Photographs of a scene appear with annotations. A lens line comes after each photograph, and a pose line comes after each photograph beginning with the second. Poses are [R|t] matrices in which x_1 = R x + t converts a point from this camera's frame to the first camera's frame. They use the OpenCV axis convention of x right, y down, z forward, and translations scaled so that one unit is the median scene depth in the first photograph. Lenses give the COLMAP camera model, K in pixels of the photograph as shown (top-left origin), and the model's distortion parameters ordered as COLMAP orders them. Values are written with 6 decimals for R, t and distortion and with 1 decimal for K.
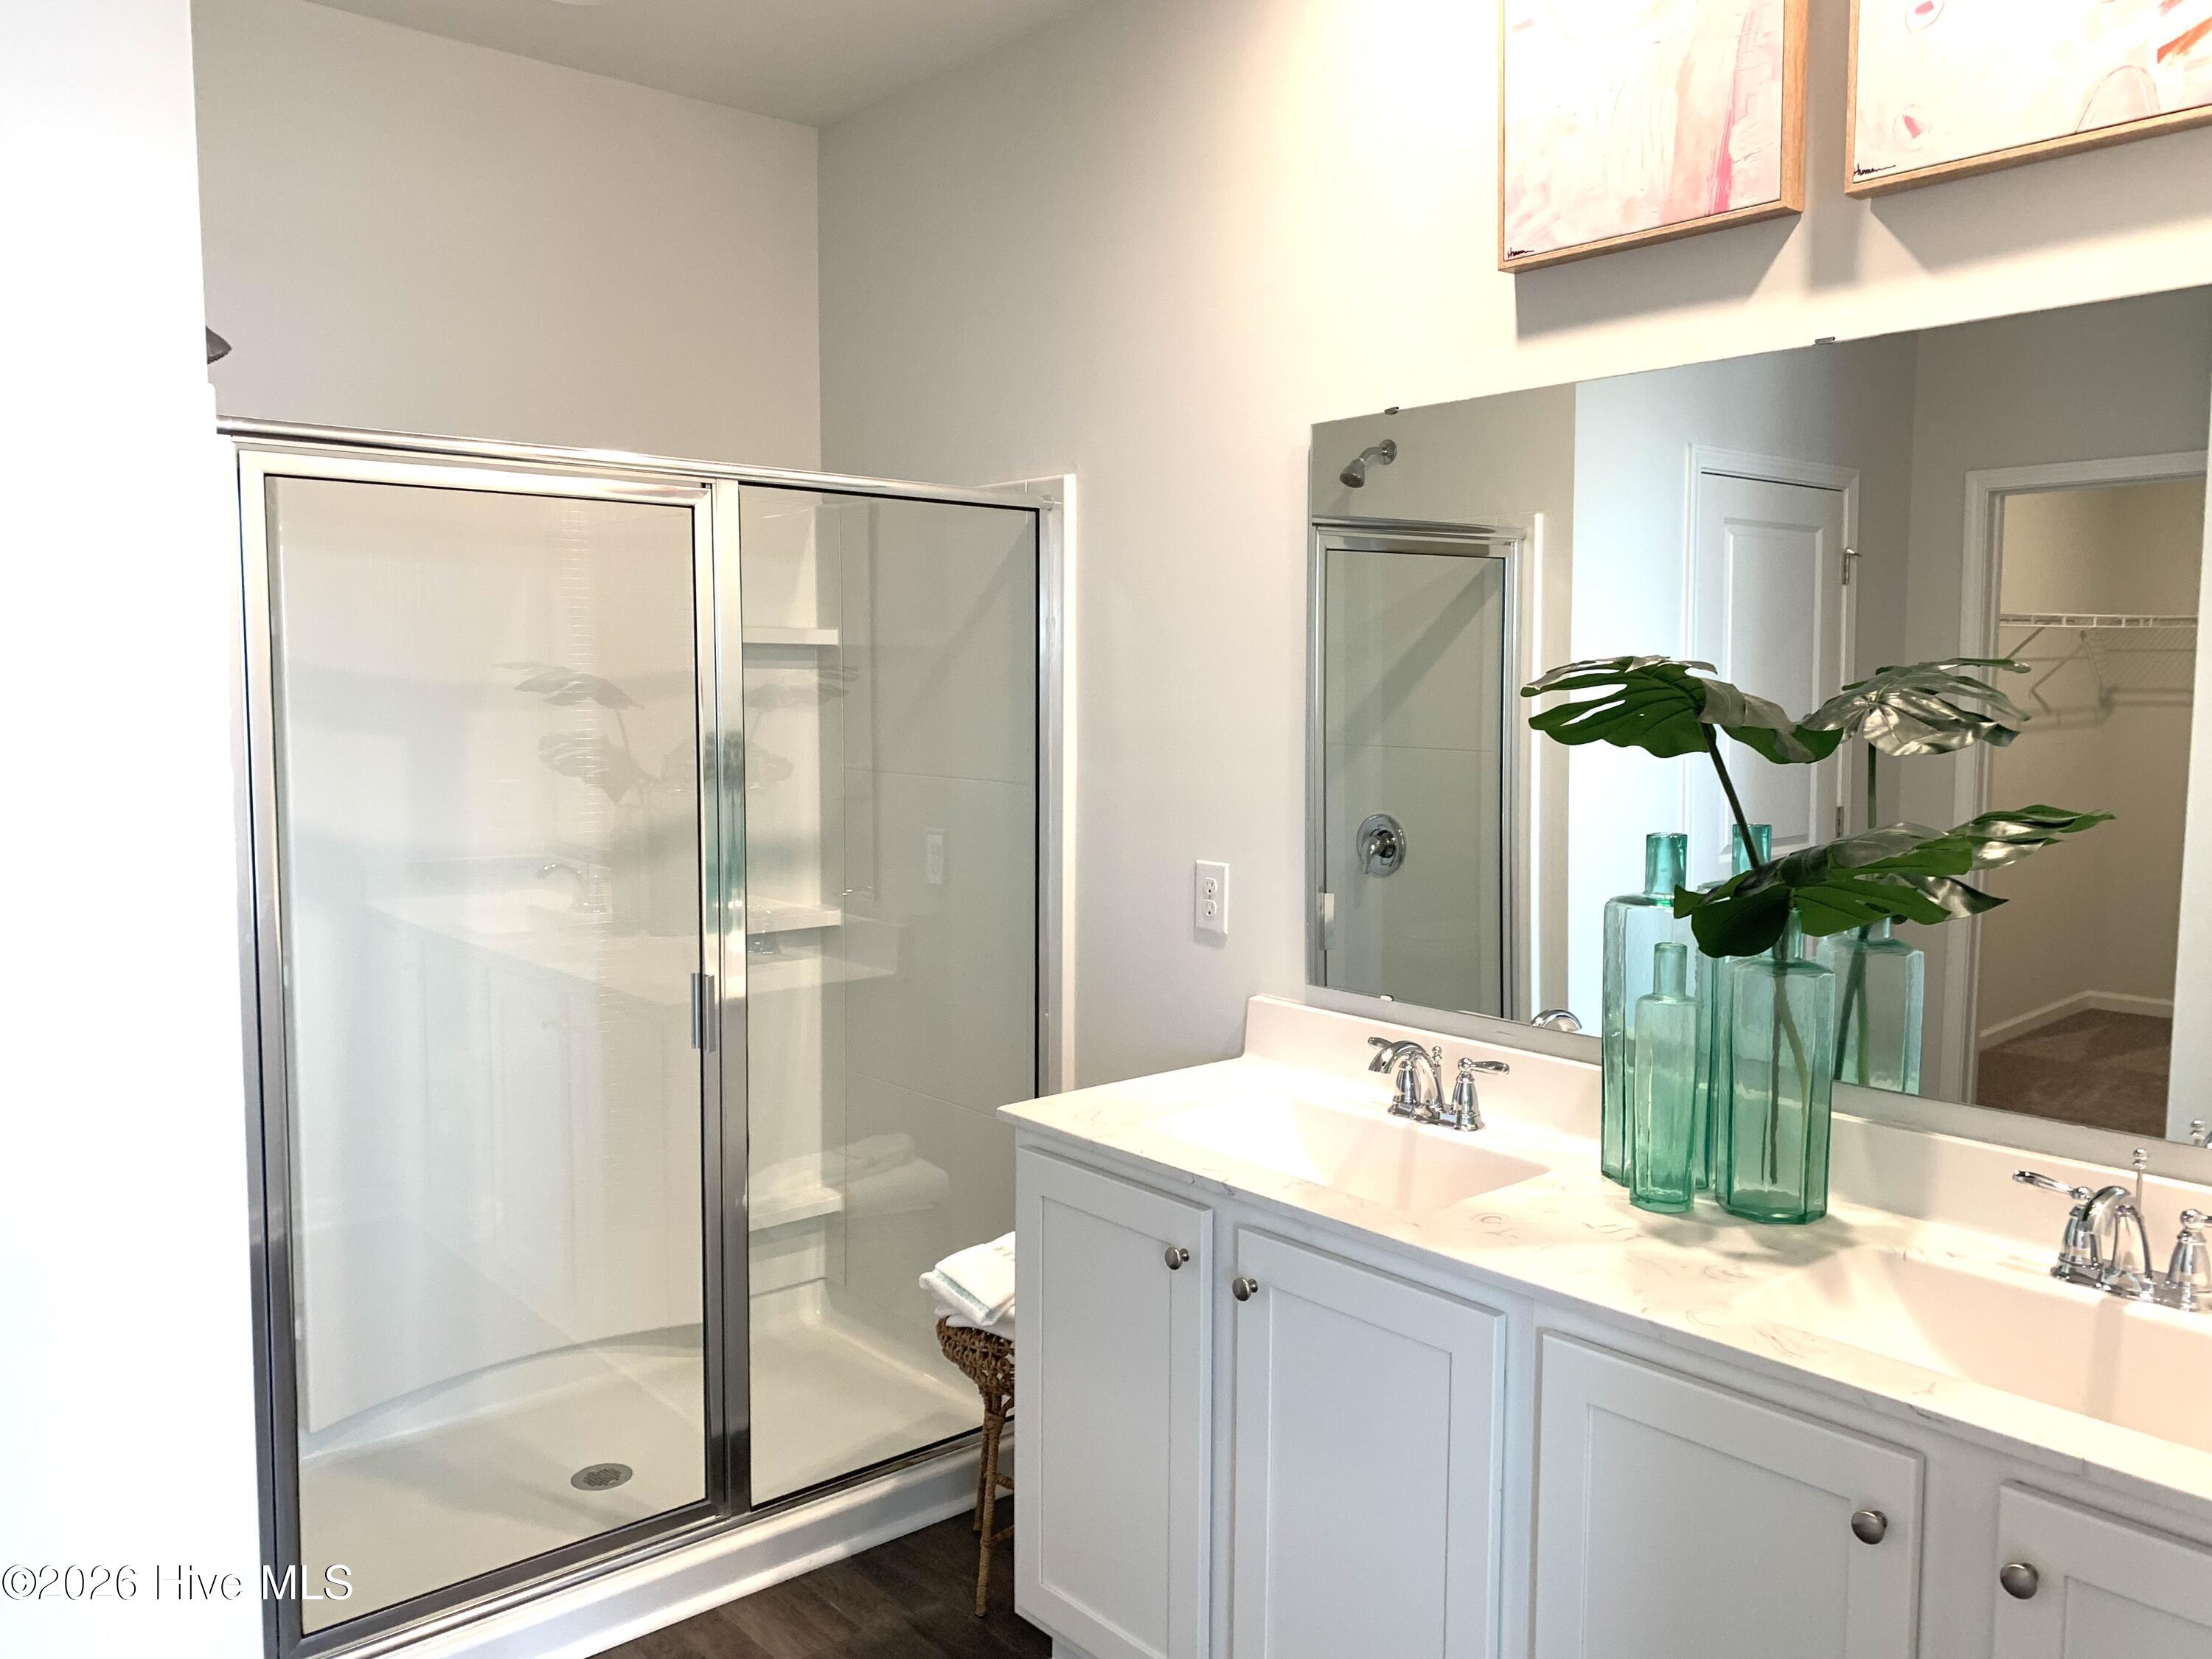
lens RADIAL K [[1707.8, 0, 1088.4], [0, 1707.8, 832.7], [0, 0, 1]] dist [0.039030, -0.032492]
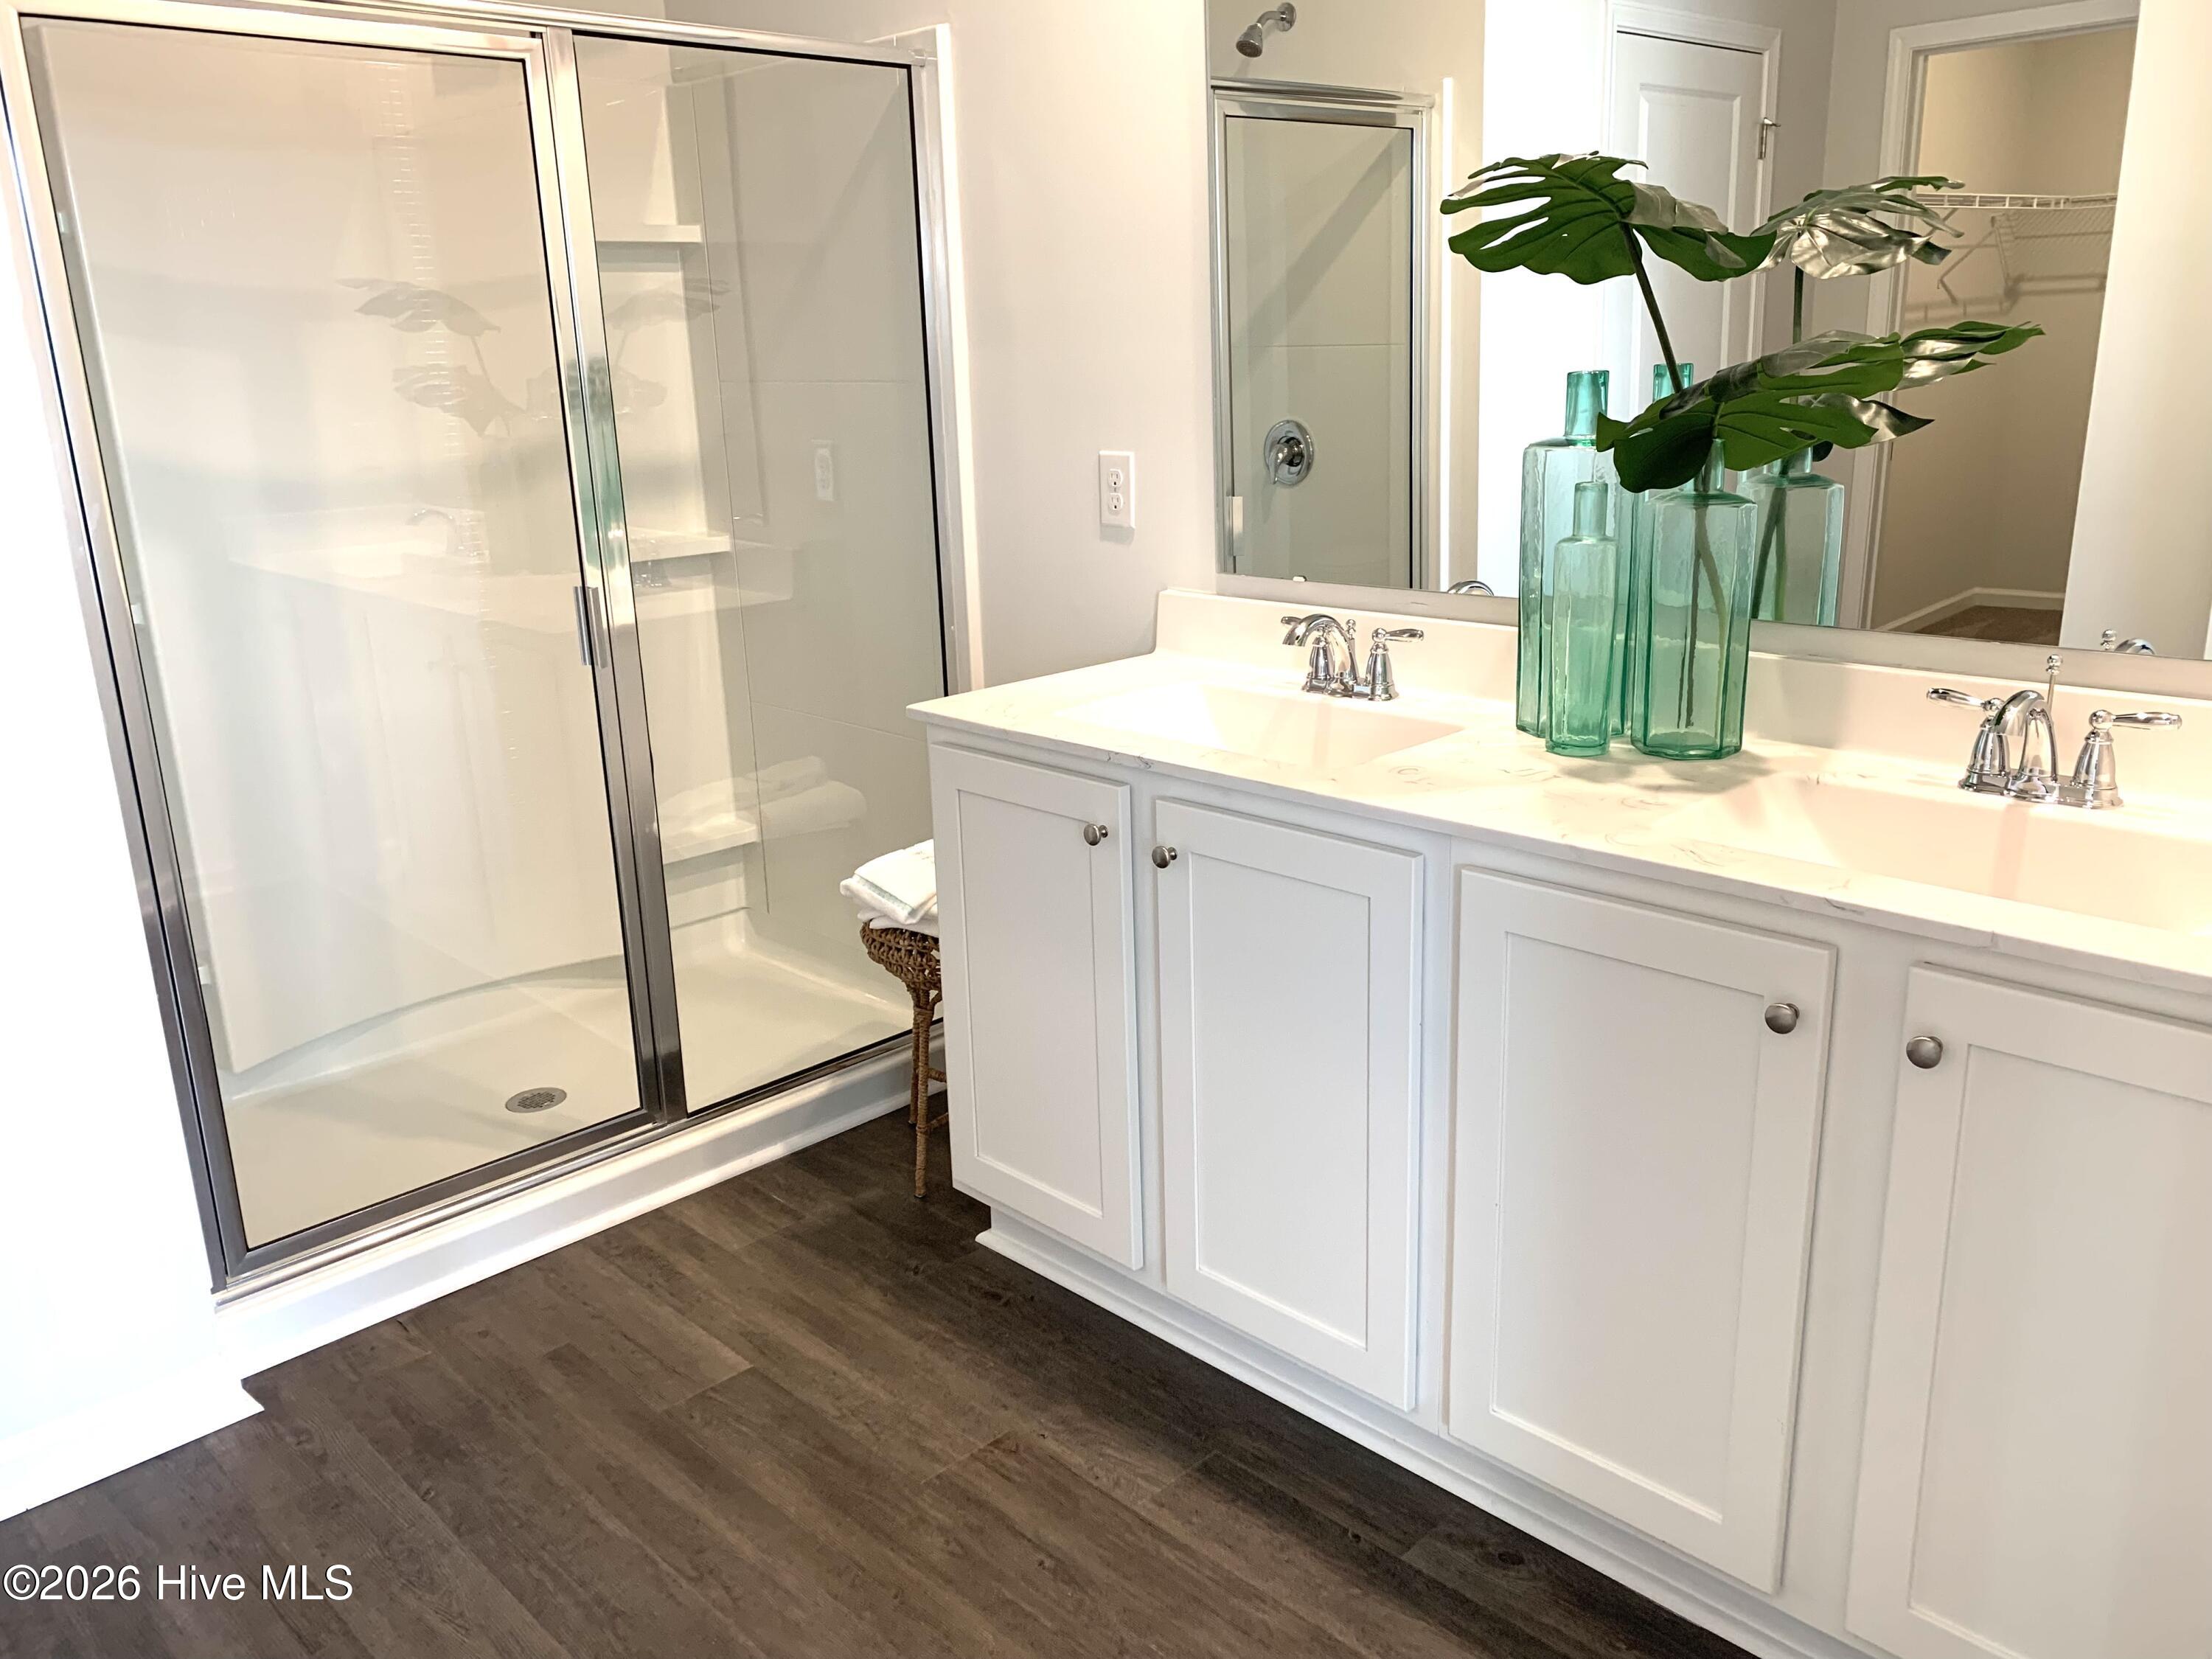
lens RADIAL K [[1707.8, 0, 1087.2], [0, 1707.8, 819.4], [0, 0, 1]] dist [0.039030, -0.032492]
pose [[0.997426, -0.053261, 0.048010, -0.000326], [0.043604, 0.982042, 0.183555, 0.054122], [-0.056924, -0.180989, 0.981836, 0.029121]]
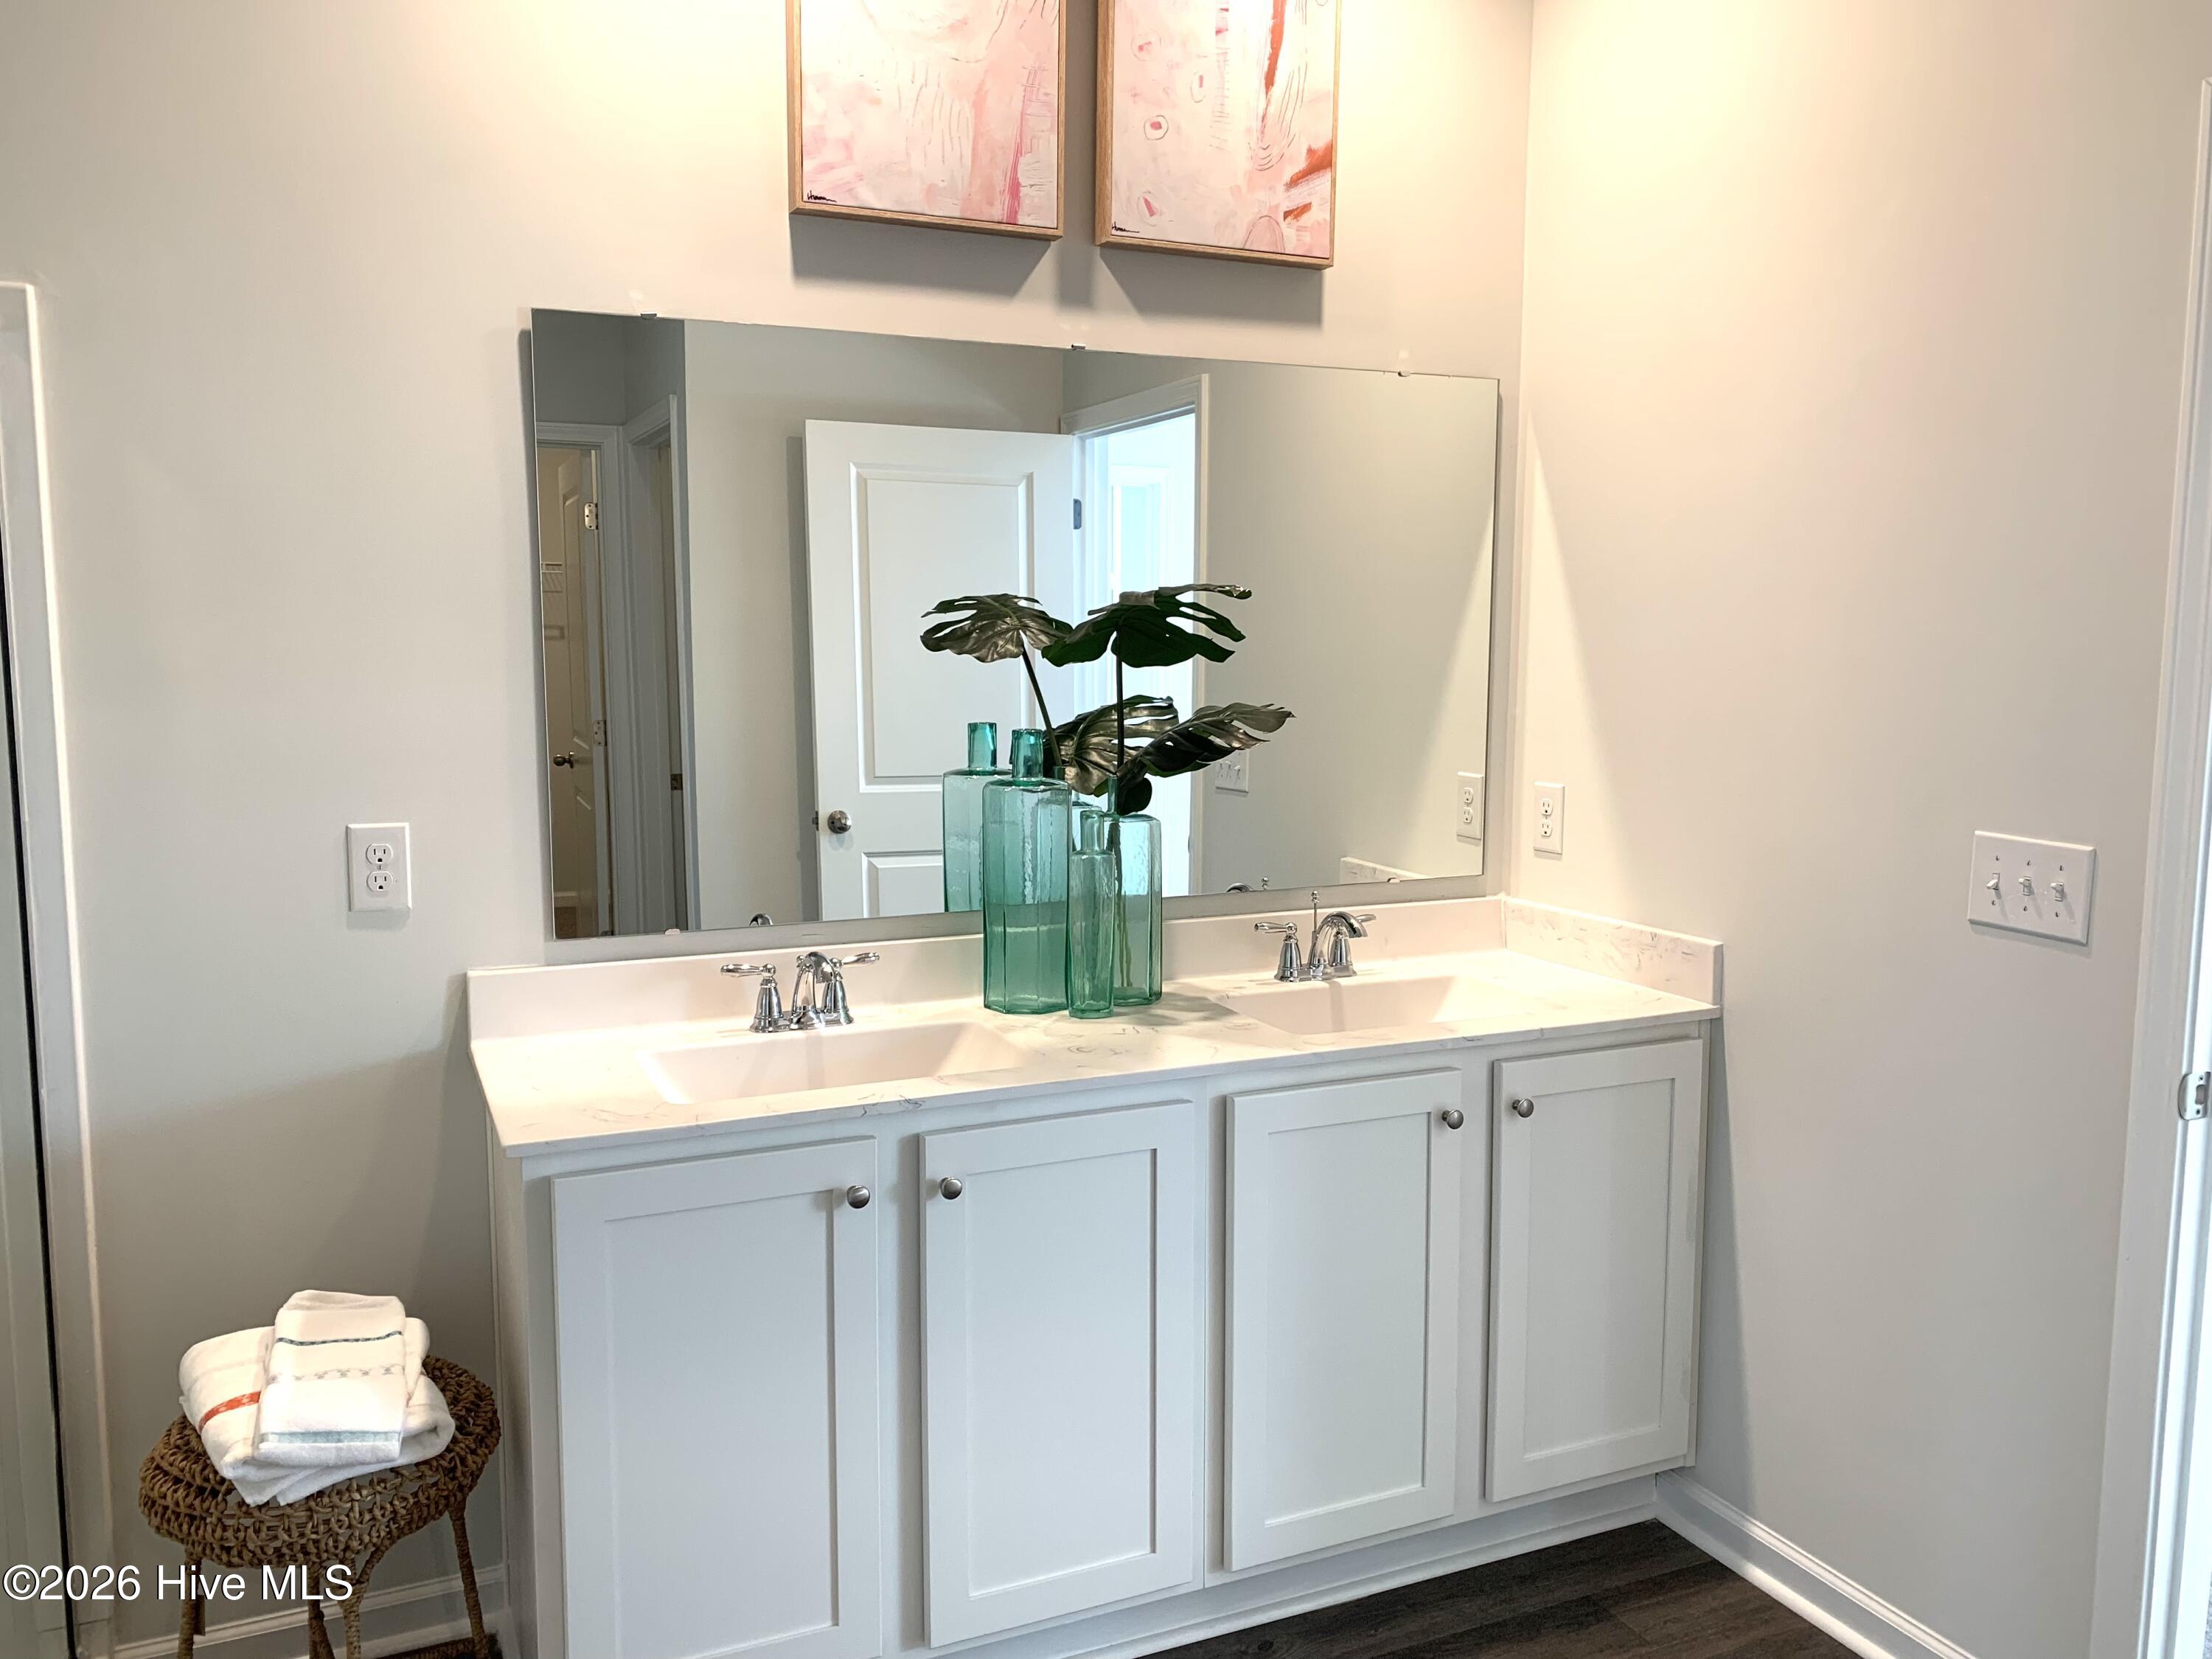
lens RADIAL K [[1707.8, 0, 1094.2], [0, 1707.8, 824.8], [0, 0, 1]] dist [0.039030, -0.032492]
pose [[0.275150, -0.115827, 0.954399, -0.778212], [0.081497, 0.991953, 0.096889, -0.042938], [-0.957941, 0.051122, 0.282375, 0.569706]]
